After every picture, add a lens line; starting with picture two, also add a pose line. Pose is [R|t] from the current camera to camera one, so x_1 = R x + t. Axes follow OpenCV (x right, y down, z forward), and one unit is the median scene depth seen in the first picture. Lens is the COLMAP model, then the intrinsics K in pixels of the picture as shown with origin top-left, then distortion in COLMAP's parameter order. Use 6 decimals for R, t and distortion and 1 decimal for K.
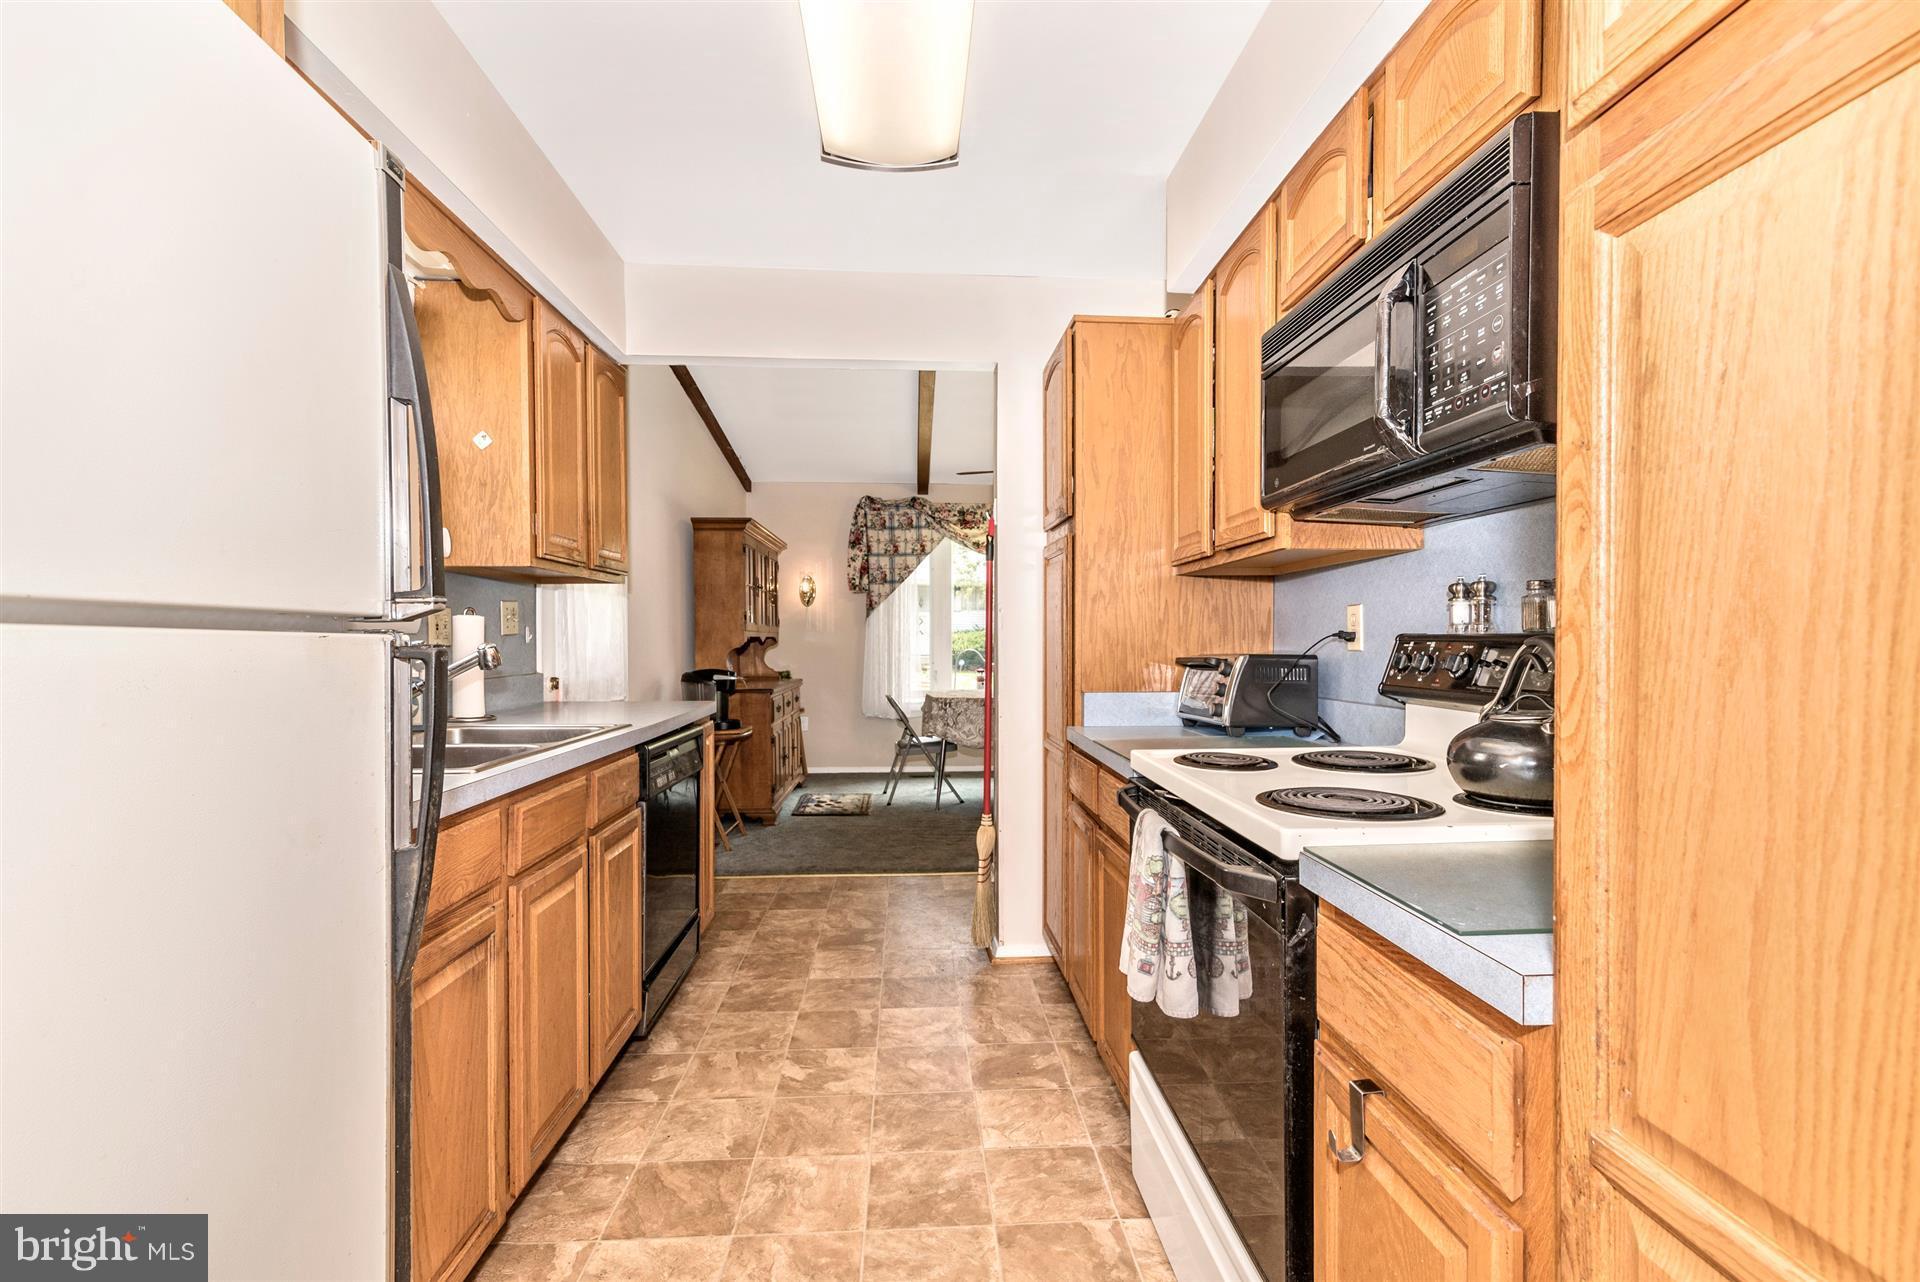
lens RADIAL K [[882.0, 0, 955.6], [0, 882.0, 632.4], [0, 0, 1]] dist [0.011445, -0.000005]
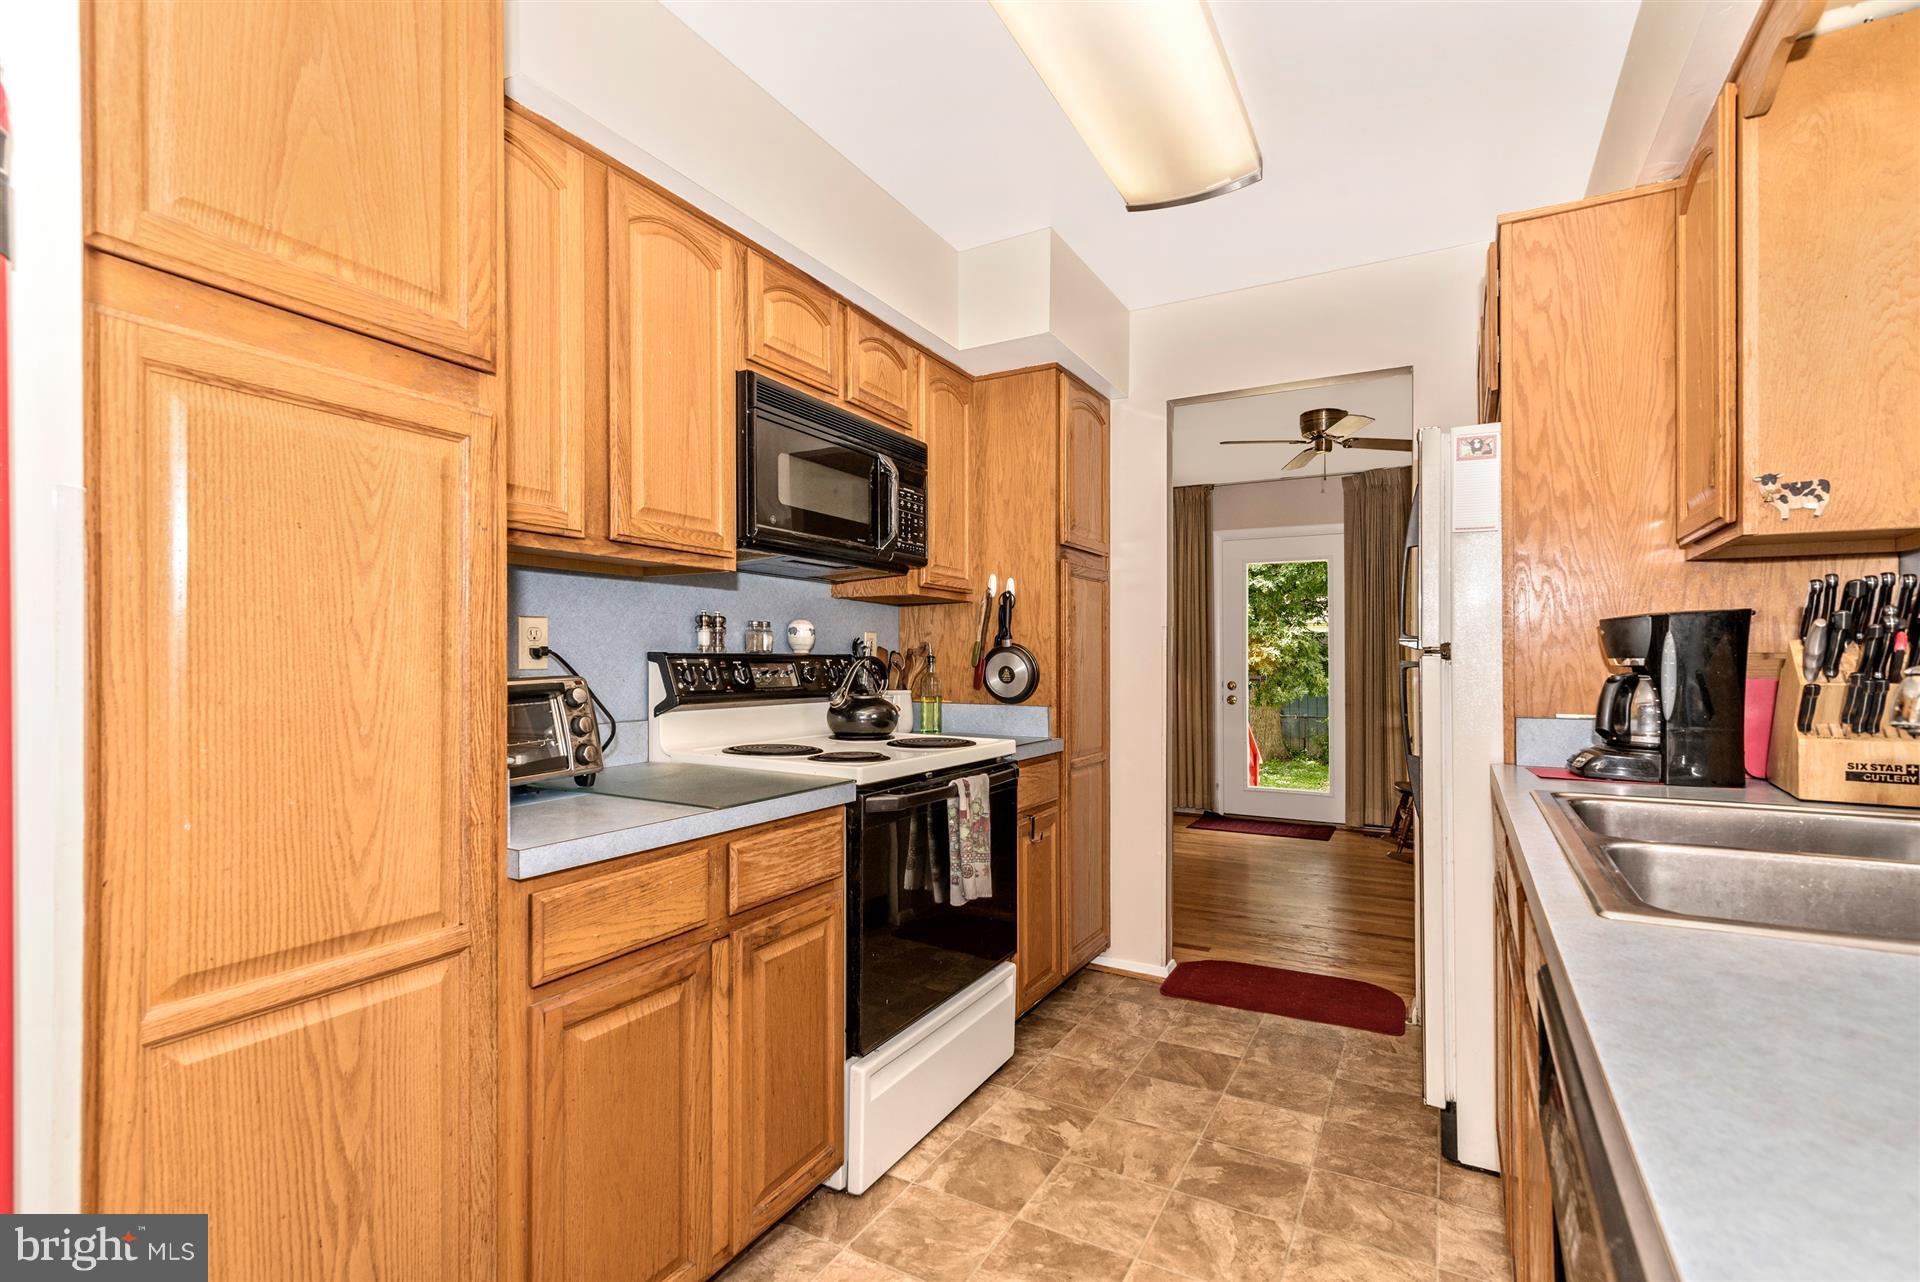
lens RADIAL K [[882.0, 0, 999.5], [0, 882.0, 658.6], [0, 0, 1]] dist [0.011445, -0.000005]
pose [[-0.859643, 0.019991, 0.510504, -0.323859], [0.026100, 0.999648, 0.004804, 0.013763], [-0.510228, 0.017454, -0.859862, 1.805165]]
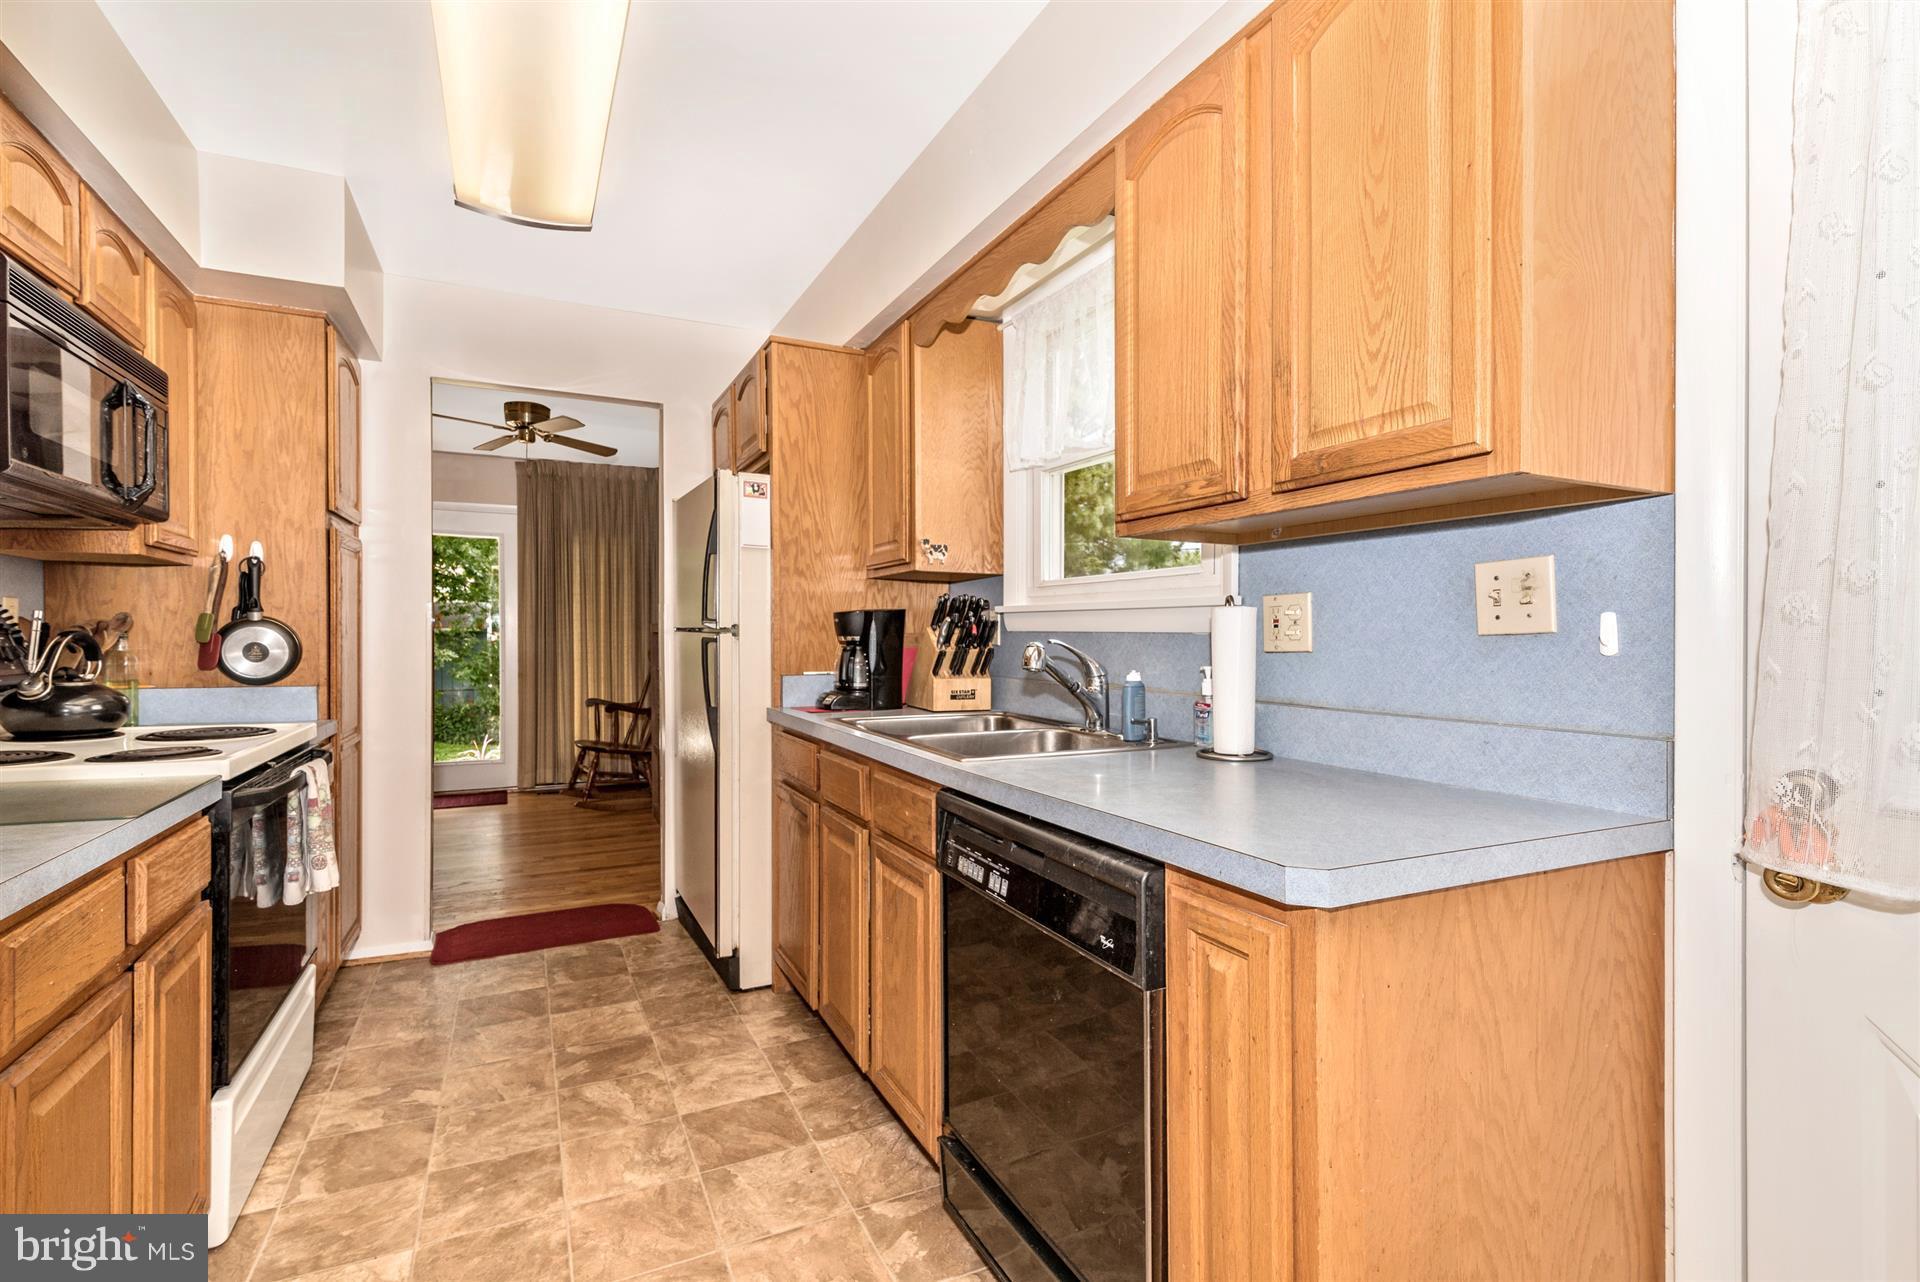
lens RADIAL K [[882.0, 0, 910.9], [0, 882.0, 635.0], [0, 0, 1]] dist [0.011445, -0.000005]
pose [[-0.930755, 0.016246, -0.365282, -0.105611], [0.006691, 0.999602, 0.027408, 0.000507], [0.365582, 0.023066, -0.930493, 1.997144]]
